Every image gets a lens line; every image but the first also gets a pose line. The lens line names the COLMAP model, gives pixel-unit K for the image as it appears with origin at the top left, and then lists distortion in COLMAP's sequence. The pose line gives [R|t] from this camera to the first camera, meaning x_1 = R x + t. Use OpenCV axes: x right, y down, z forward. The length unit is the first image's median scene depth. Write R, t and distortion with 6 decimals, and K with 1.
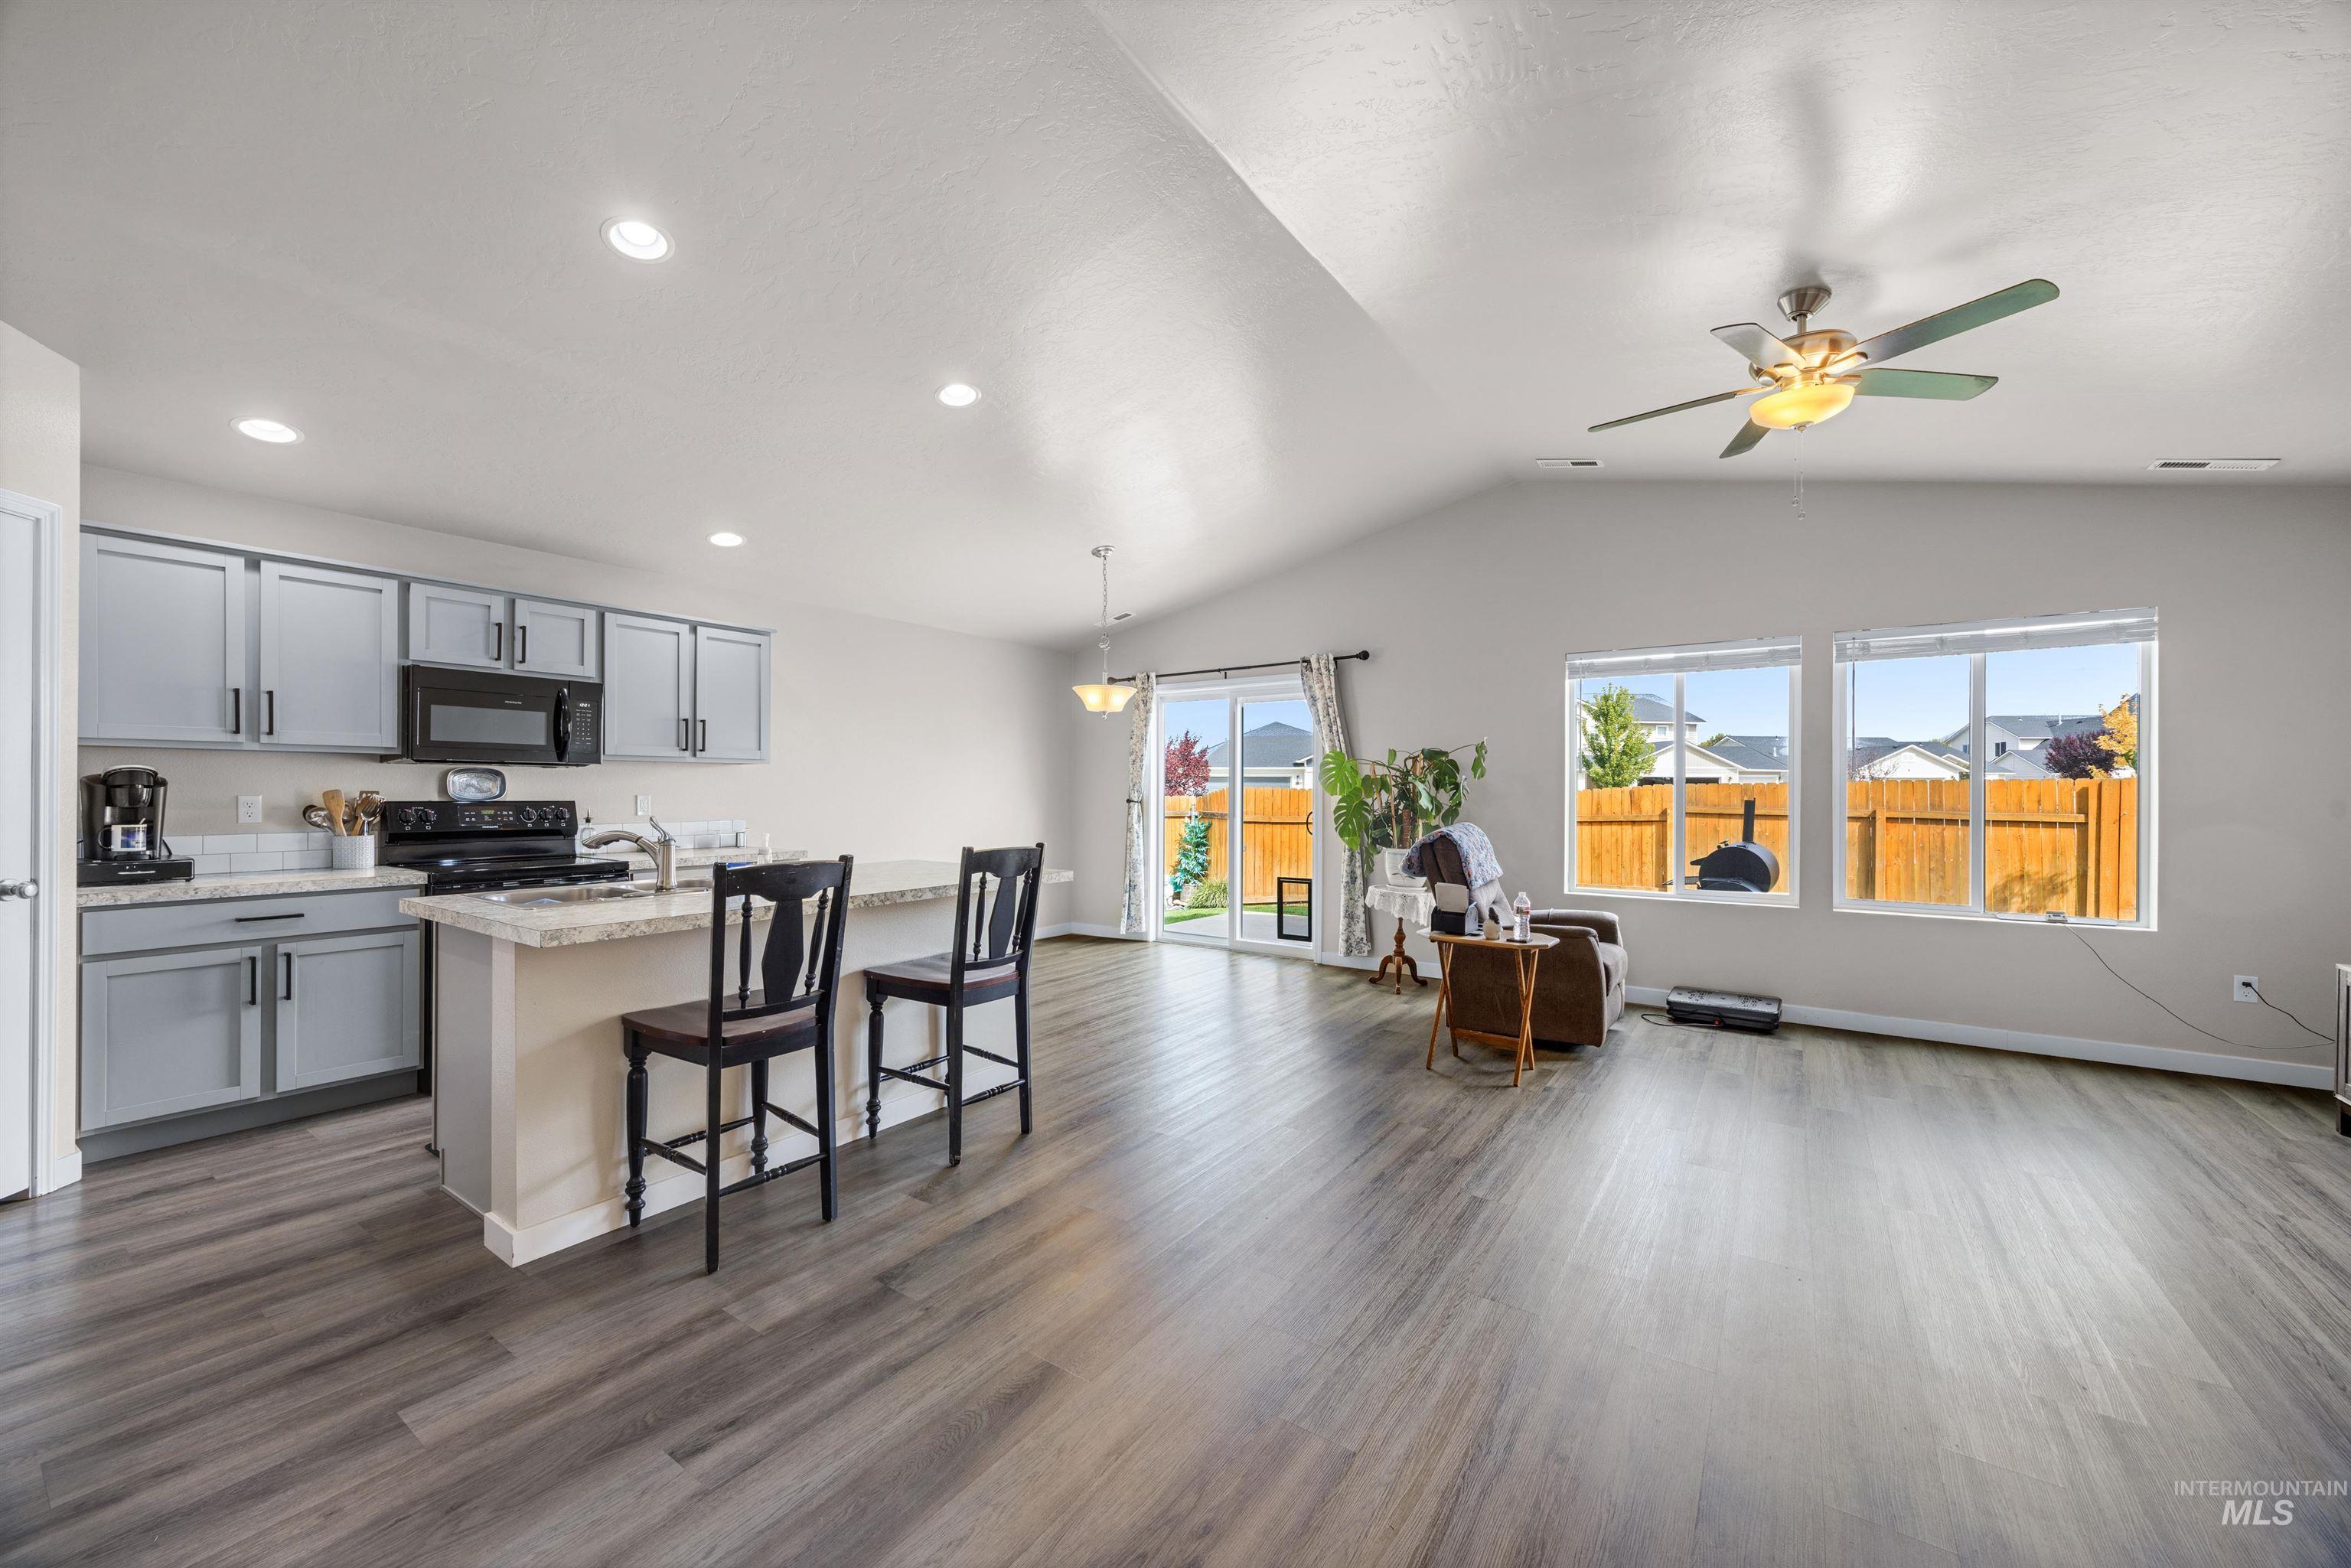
lens RADIAL K [[895.8, 0, 1173.9], [0, 895.8, 789.5], [0, 0, 1]] dist [0.000431, -0.000204]
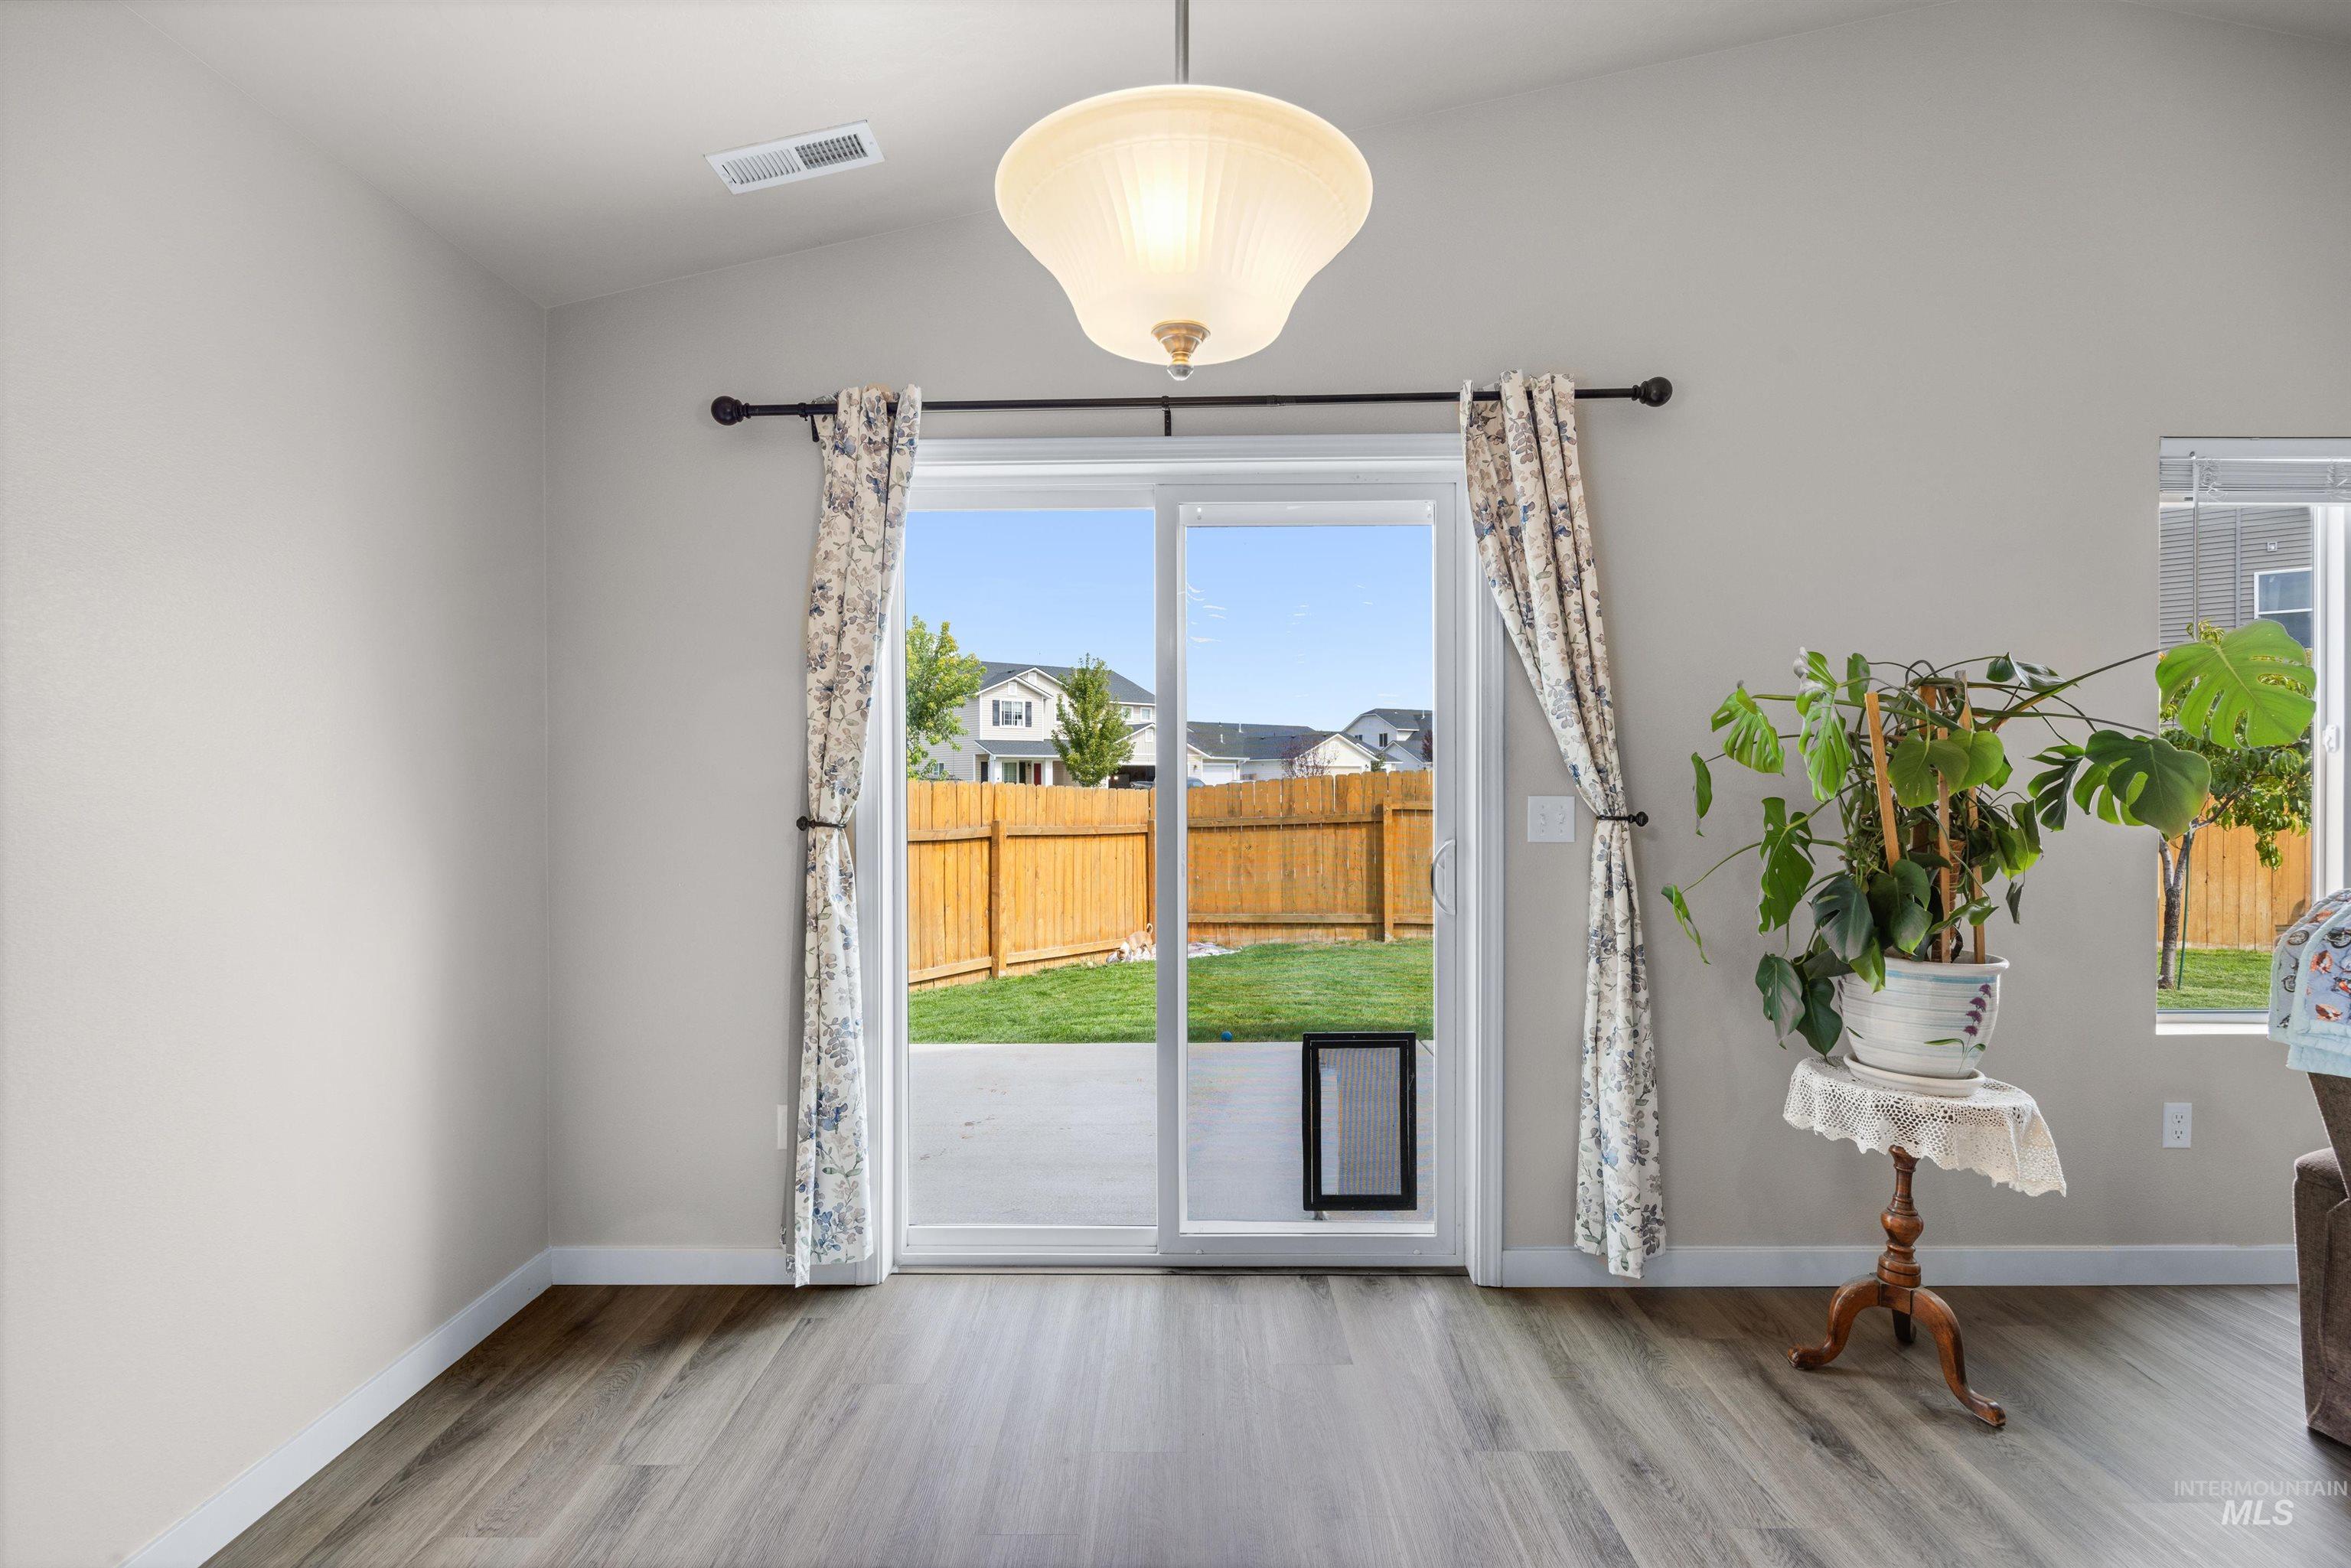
lens RADIAL K [[1091.4, 0, 1167.6], [0, 1091.4, 787.6], [0, 0, 1]] dist [-0.010822, 0.001371]
pose [[0.829231, -0.009802, 0.558819, -0.261429], [0.006428, 0.999947, 0.008001, -0.002042], [-0.558868, -0.003043, 0.829251, 1.090337]]
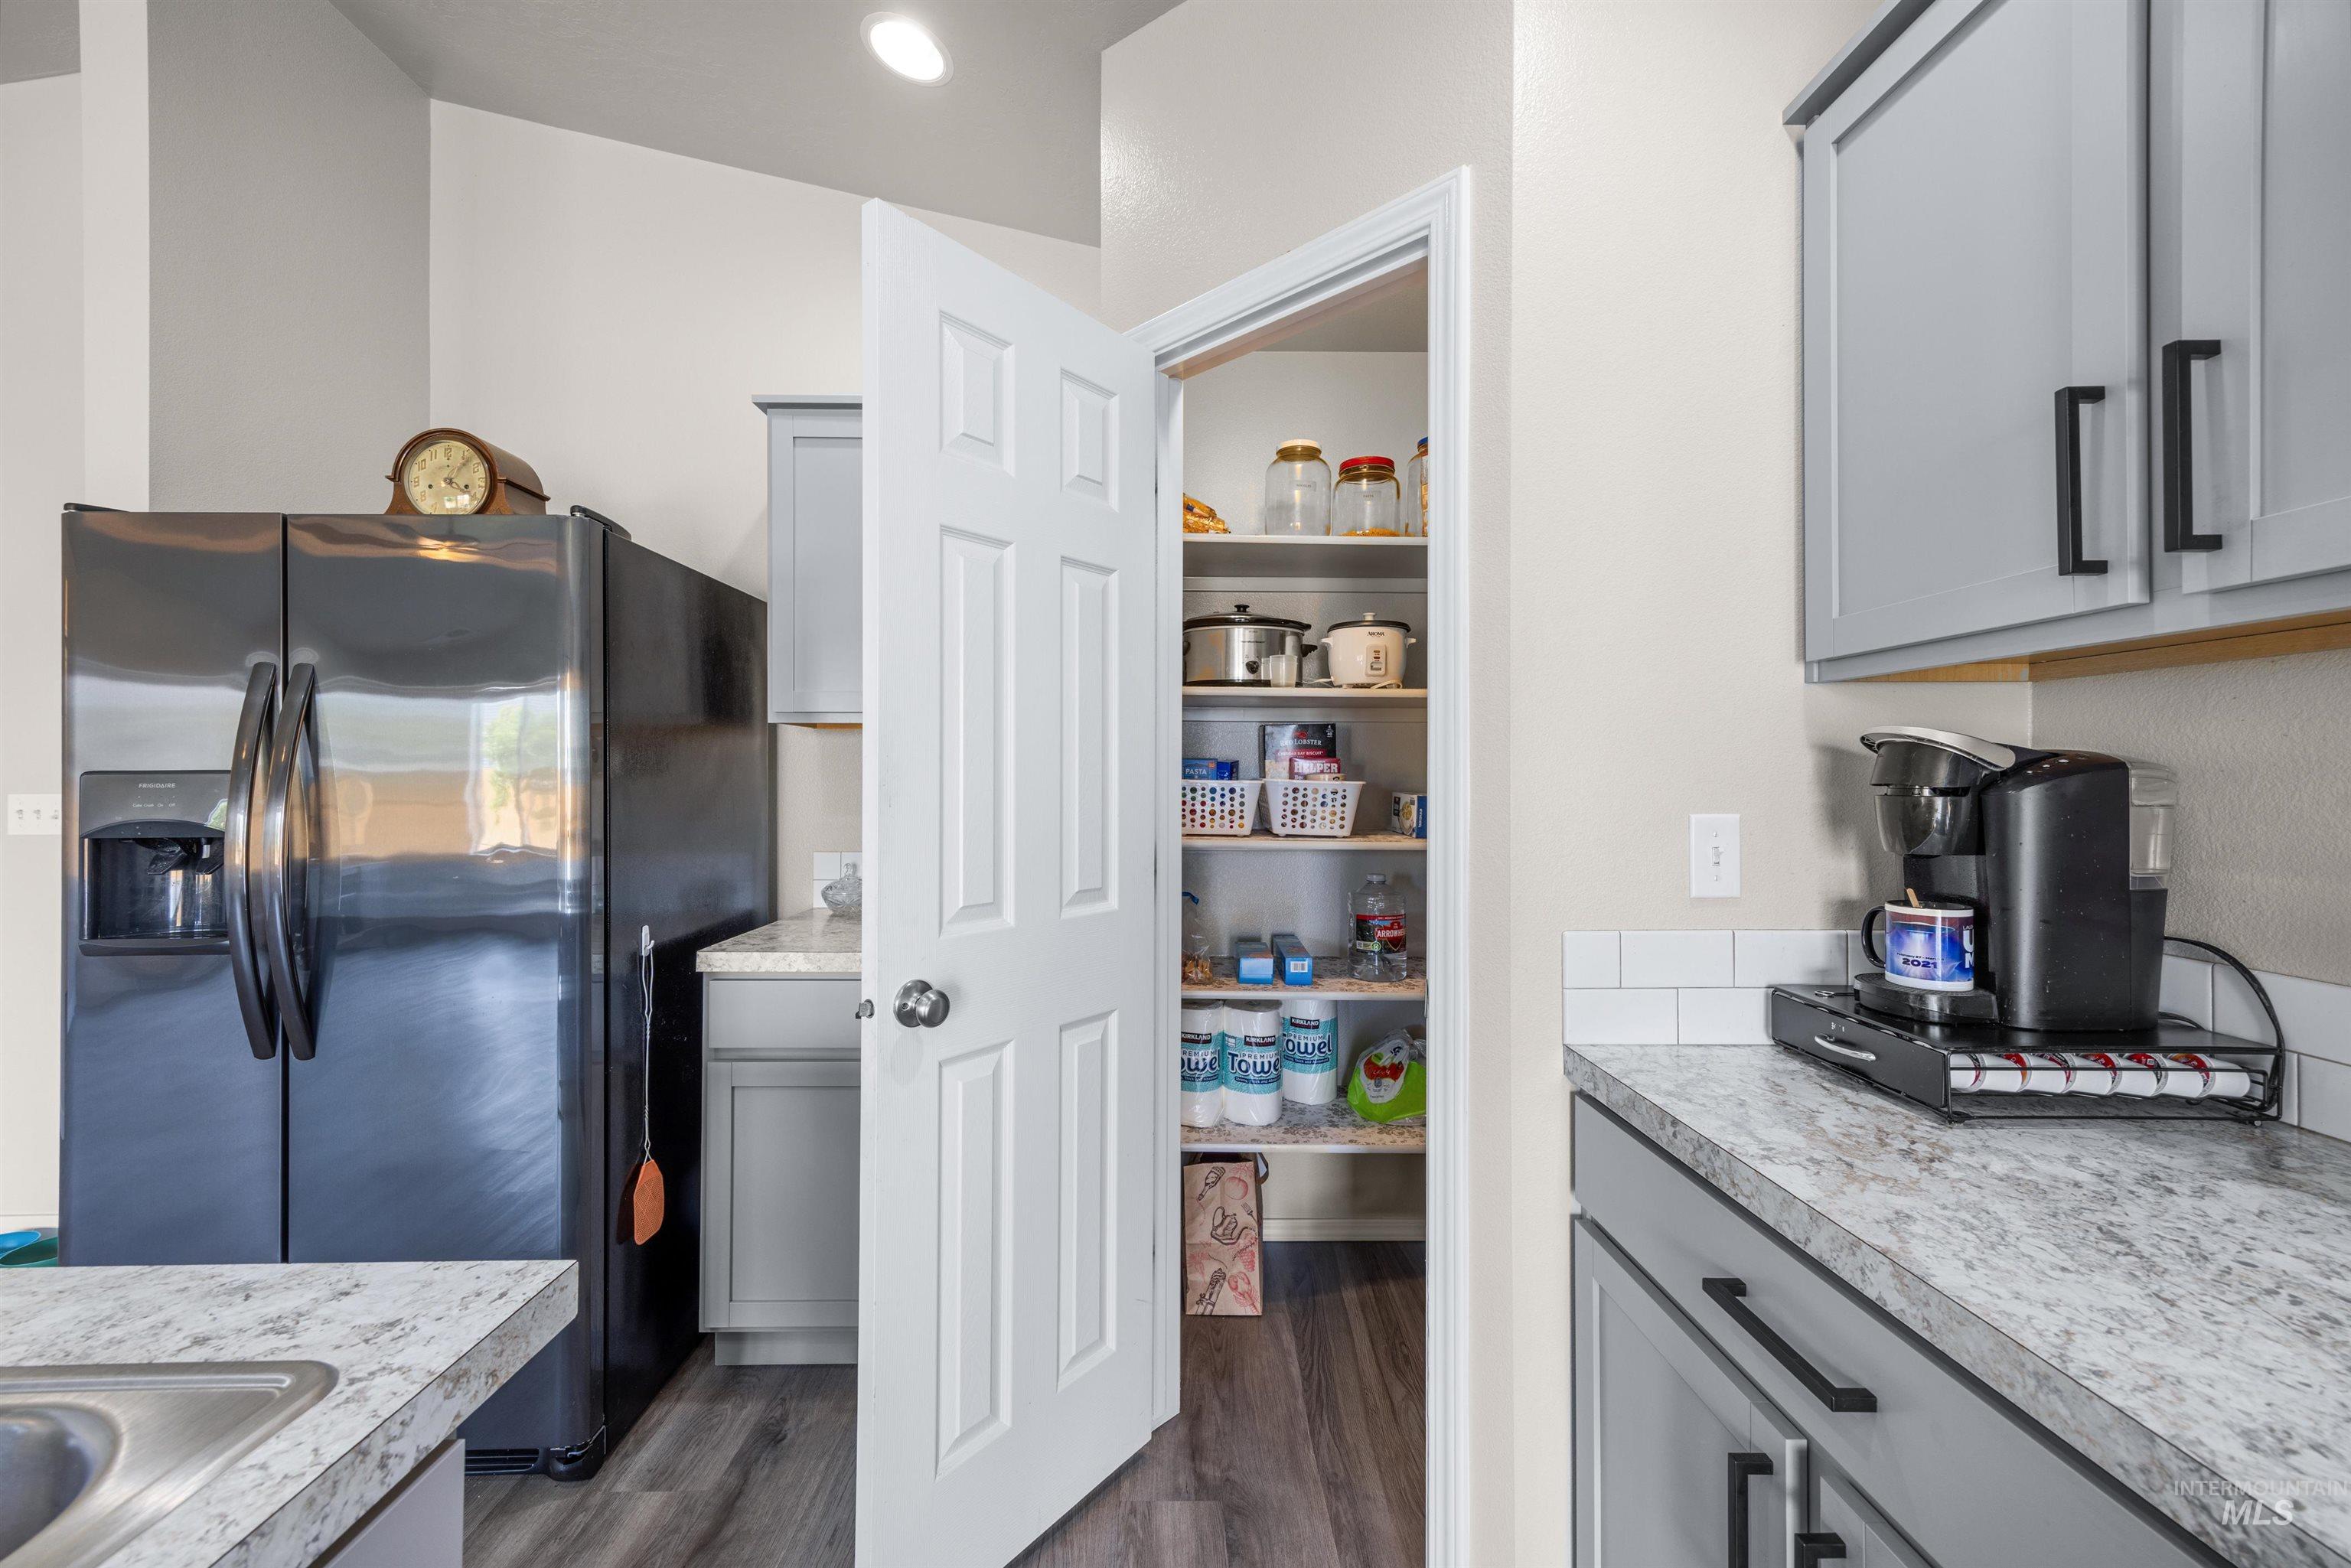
lens RADIAL K [[895.8, 0, 1199.0], [0, 895.8, 767.2], [0, 0, 1]] dist [0.000431, -0.000204]
pose [[-0.802147, -0.014077, -0.596960, -0.565157], [-0.005690, 0.999857, -0.015931, -0.003761], [0.597099, -0.009383, -0.802112, 0.831476]]
